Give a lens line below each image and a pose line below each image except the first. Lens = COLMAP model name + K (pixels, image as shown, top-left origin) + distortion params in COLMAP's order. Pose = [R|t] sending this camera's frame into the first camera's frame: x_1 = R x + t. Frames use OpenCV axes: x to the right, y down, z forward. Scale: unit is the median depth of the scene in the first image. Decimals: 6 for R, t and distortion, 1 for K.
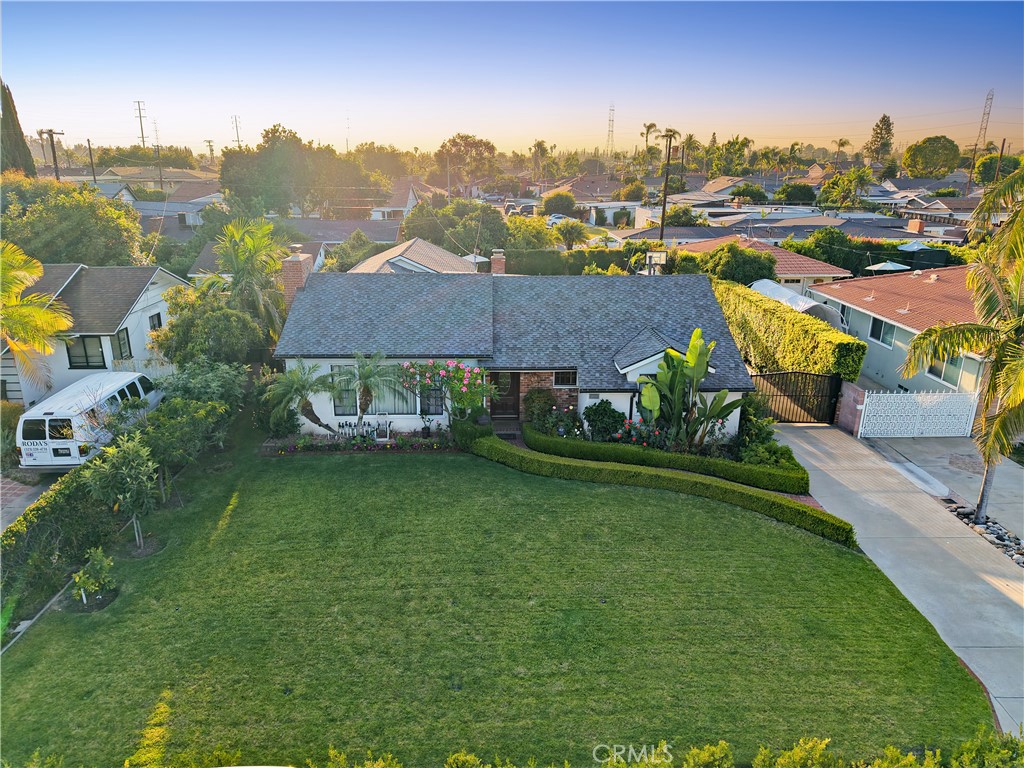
lens RADIAL K [[697.4, 0, 502.3], [0, 697.4, 390.3], [0, 0, 1]] dist [0.005245, -0.007041]
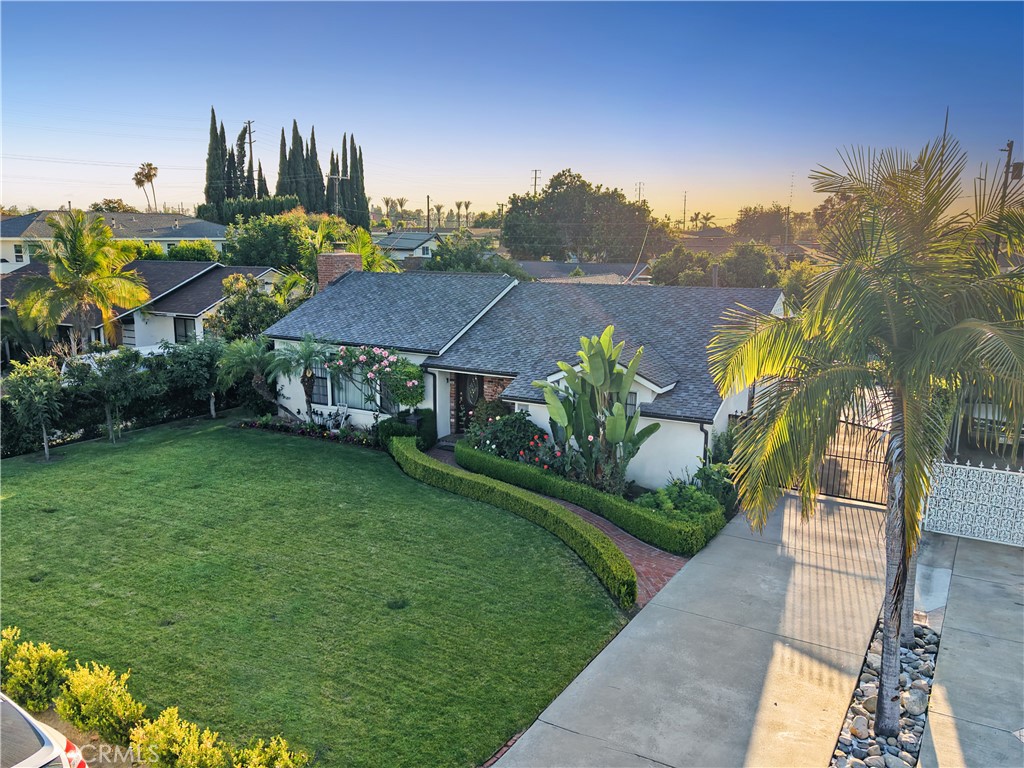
lens RADIAL K [[838.6, 0, 505.6], [0, 838.6, 380.4], [0, 0, 1]] dist [-0.024019, -0.010109]
pose [[0.850209, 0.095321, -0.517743, 0.682884], [-0.174939, 0.978739, -0.107081, 0.096712], [0.496528, 0.181615, 0.848808, 0.170165]]
